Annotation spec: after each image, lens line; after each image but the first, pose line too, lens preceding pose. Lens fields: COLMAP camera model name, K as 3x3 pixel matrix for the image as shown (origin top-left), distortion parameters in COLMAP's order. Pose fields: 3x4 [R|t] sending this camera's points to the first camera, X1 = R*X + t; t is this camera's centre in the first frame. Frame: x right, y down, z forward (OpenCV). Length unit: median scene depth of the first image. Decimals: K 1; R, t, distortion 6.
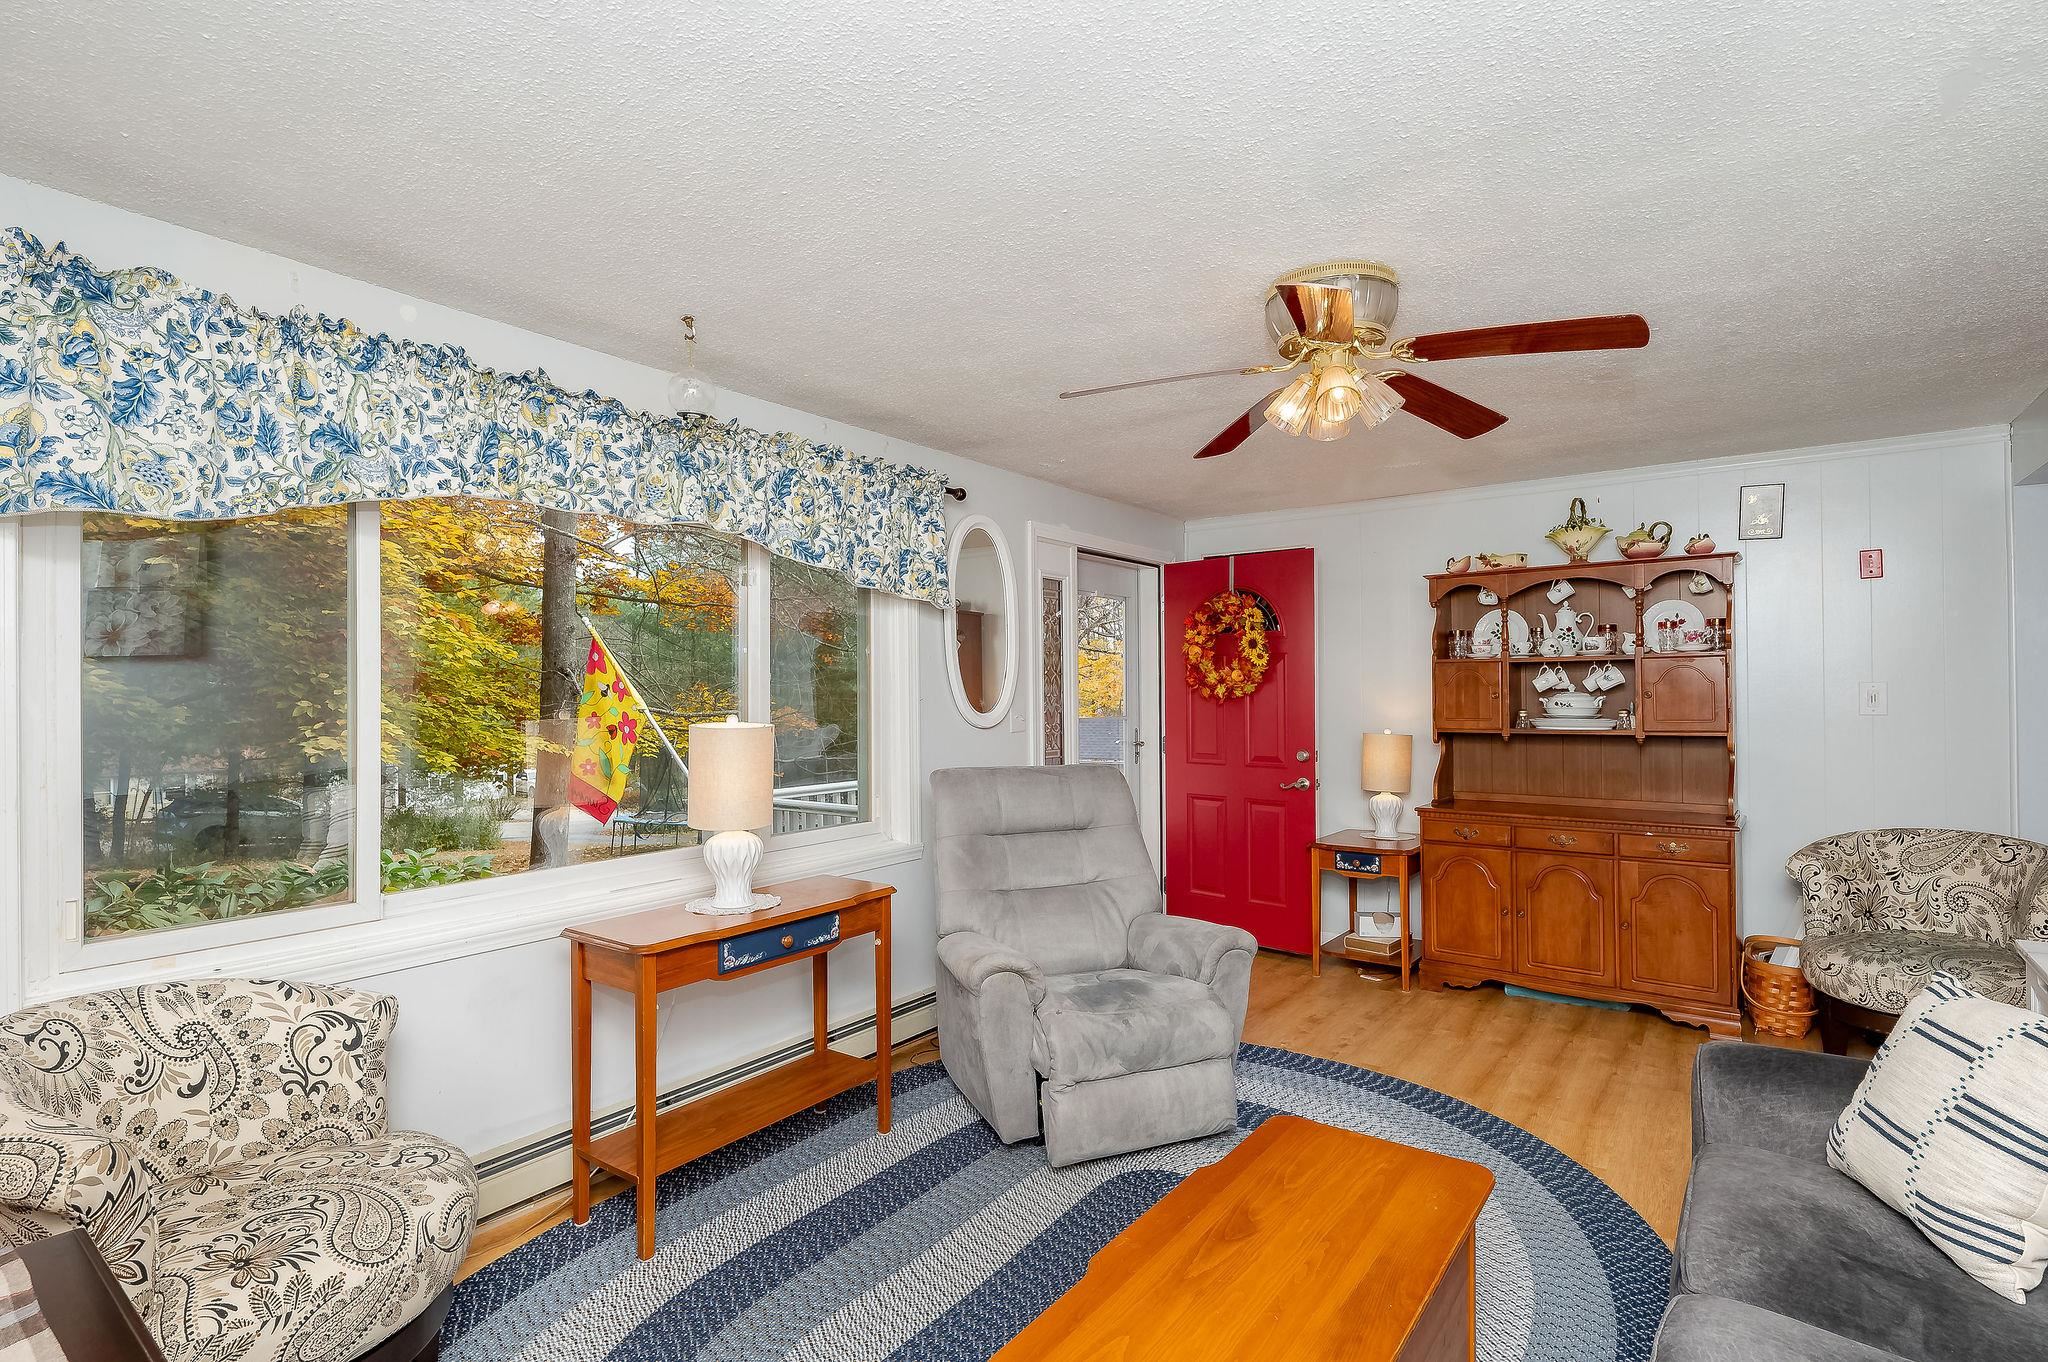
lens RADIAL K [[991.6, 0, 1014.0], [0, 991.6, 686.4], [0, 0, 1]] dist [0.002435, 0.000210]
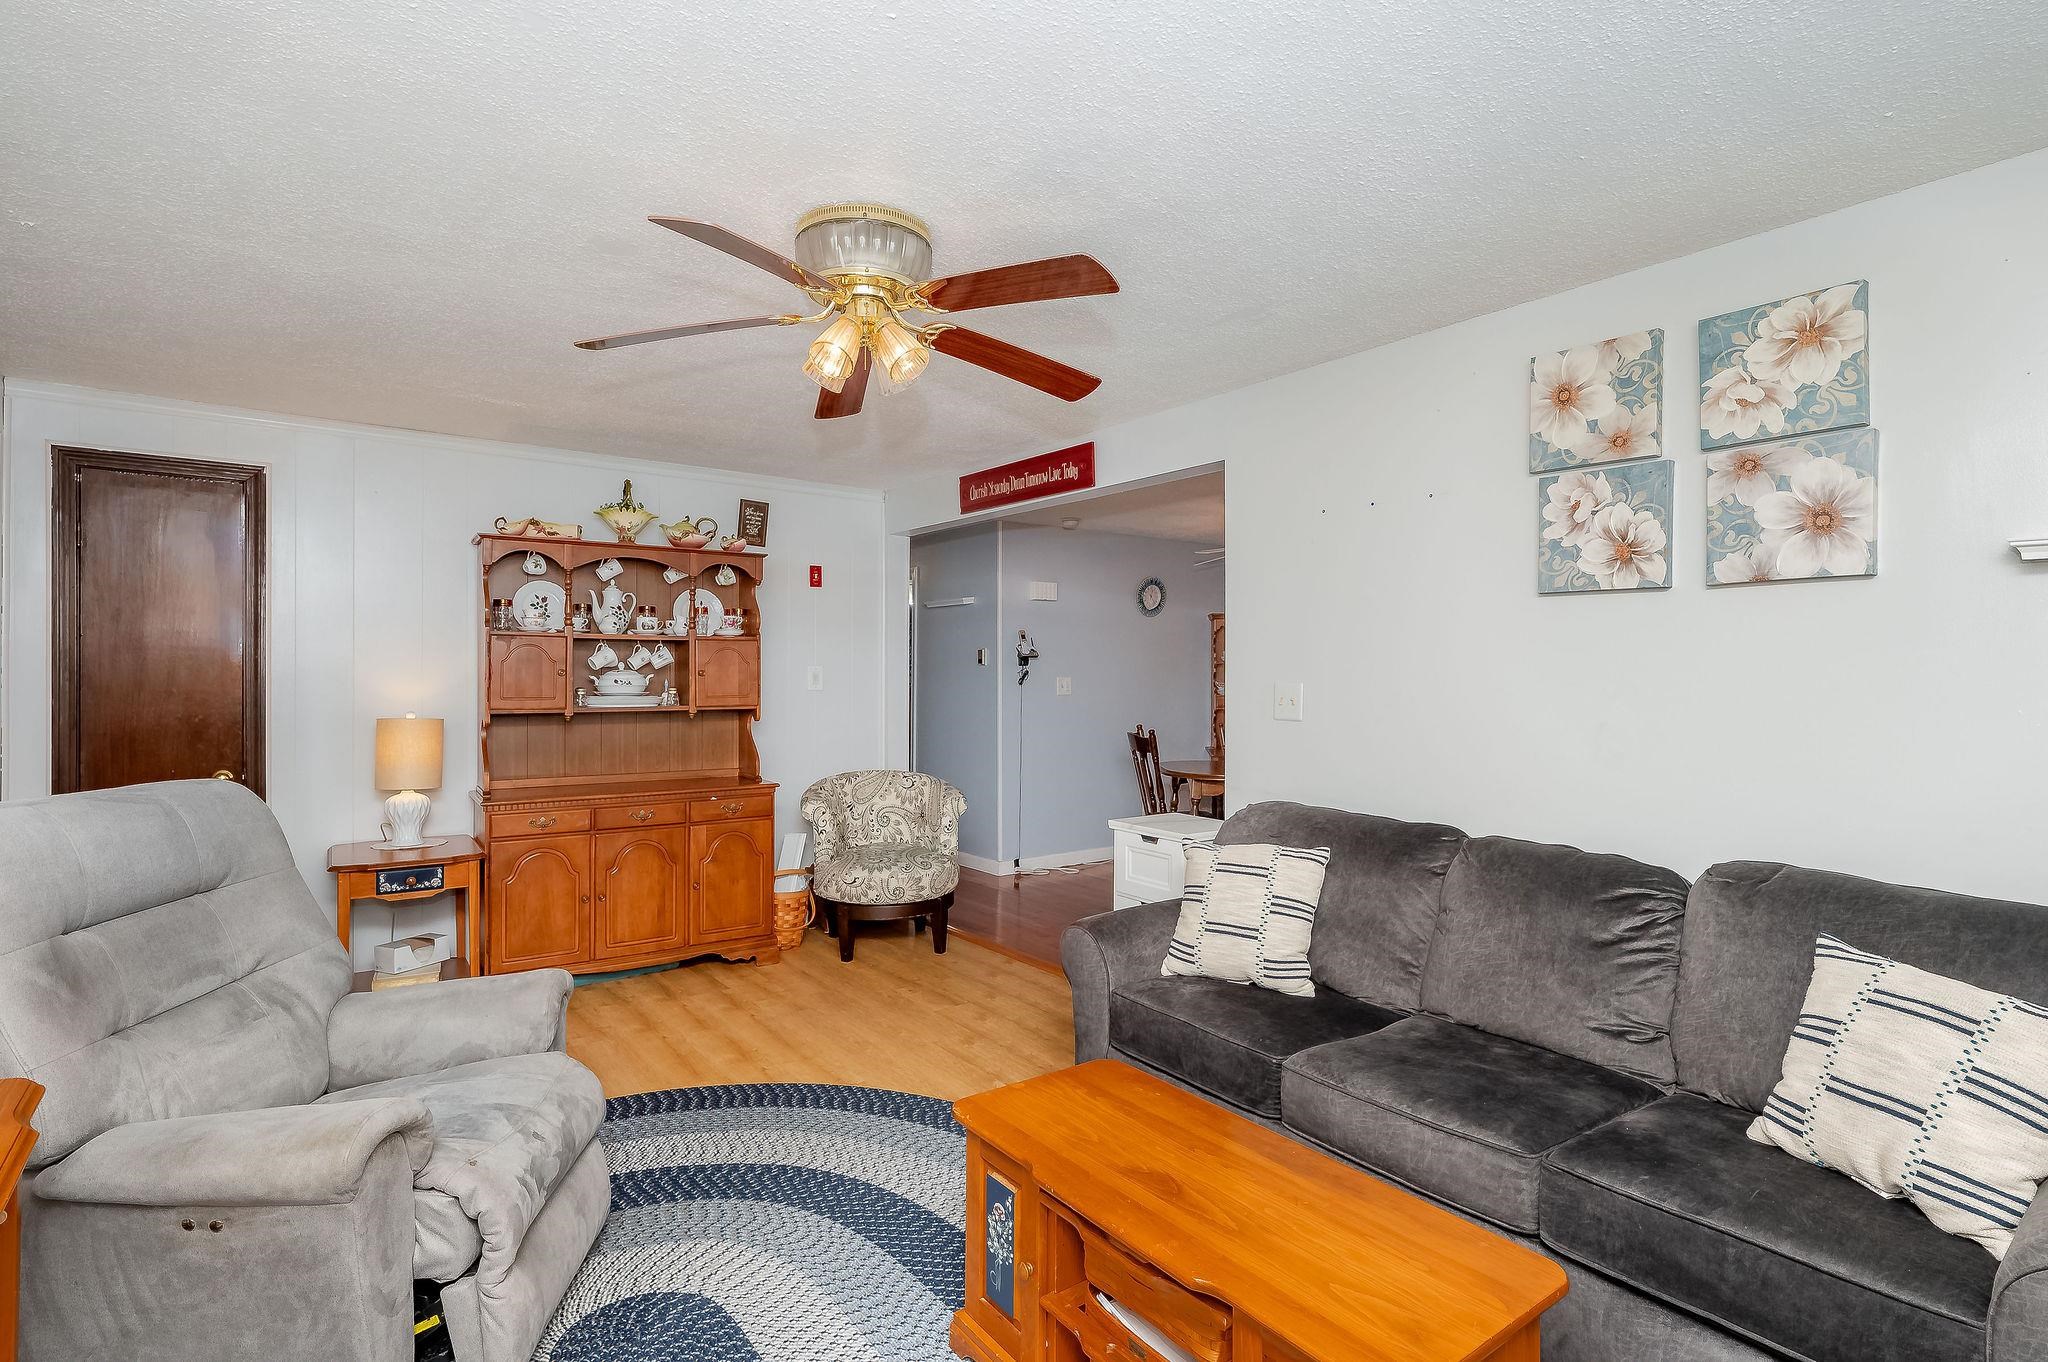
lens RADIAL K [[991.6, 0, 1021.0], [0, 991.6, 685.9], [0, 0, 1]] dist [0.002435, 0.000210]
pose [[0.304426, 0.002193, 0.952534, -0.298151], [-0.008047, 0.999968, 0.000270, 0.019549], [-0.952502, -0.007748, 0.304433, 0.327747]]
